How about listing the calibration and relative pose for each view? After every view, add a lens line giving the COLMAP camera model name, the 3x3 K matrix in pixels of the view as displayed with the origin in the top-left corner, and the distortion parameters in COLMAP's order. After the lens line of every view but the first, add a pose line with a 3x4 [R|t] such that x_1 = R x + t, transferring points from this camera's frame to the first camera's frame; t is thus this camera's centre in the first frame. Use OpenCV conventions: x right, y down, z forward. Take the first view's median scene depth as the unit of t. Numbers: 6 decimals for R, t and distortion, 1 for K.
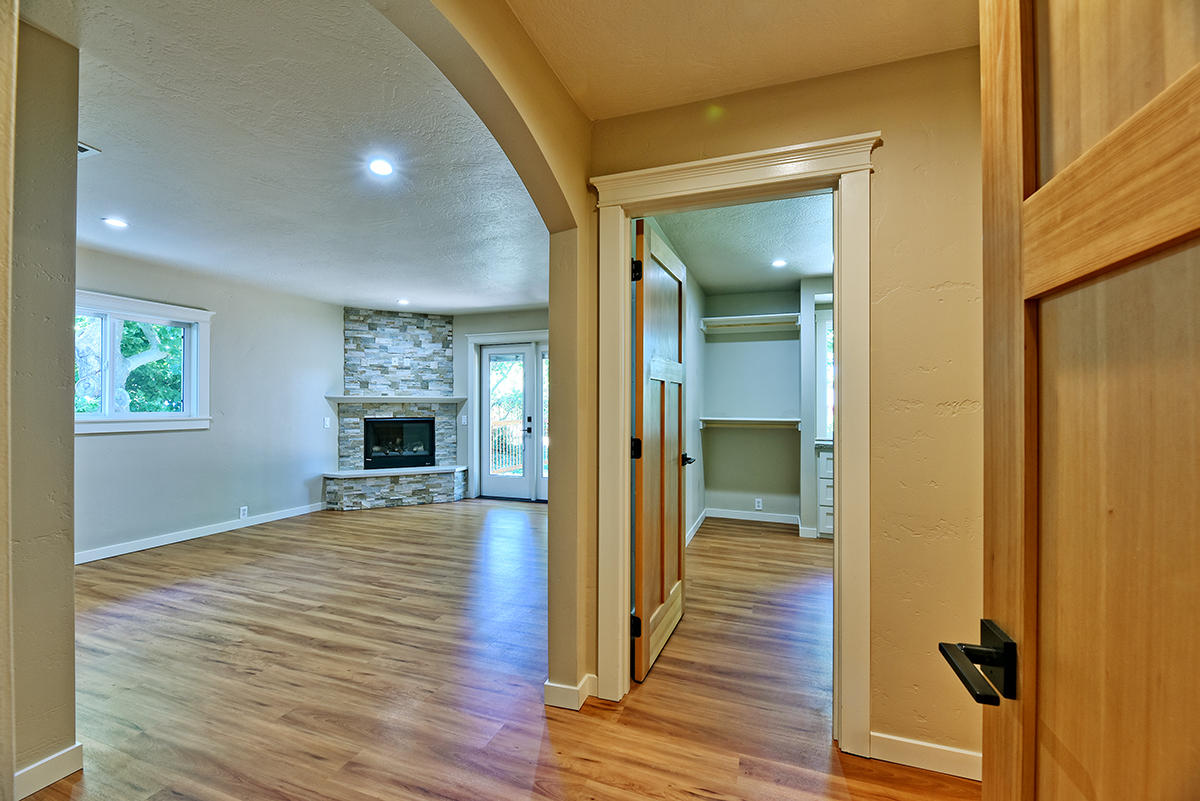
lens RADIAL K [[485.3, 0, 600.5], [0, 485.3, 402.3], [0, 0, 1]] dist [0.002703, -0.003652]
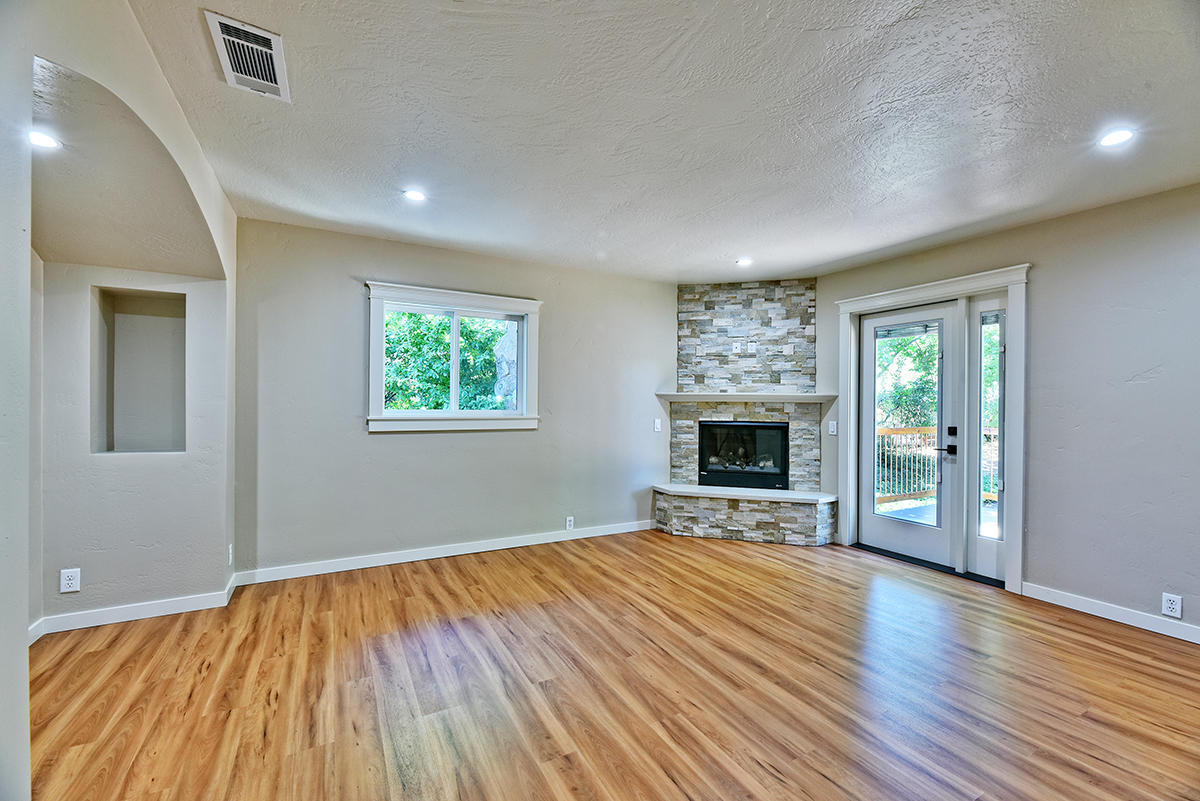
lens RADIAL K [[485.3, 0, 601.4], [0, 485.3, 402.7], [0, 0, 1]] dist [0.002703, -0.003652]
pose [[0.756178, 0.007148, -0.654327, -0.087724], [-0.005344, 0.999974, 0.004748, 0.000190], [0.654344, -0.000094, 0.756197, 0.296295]]
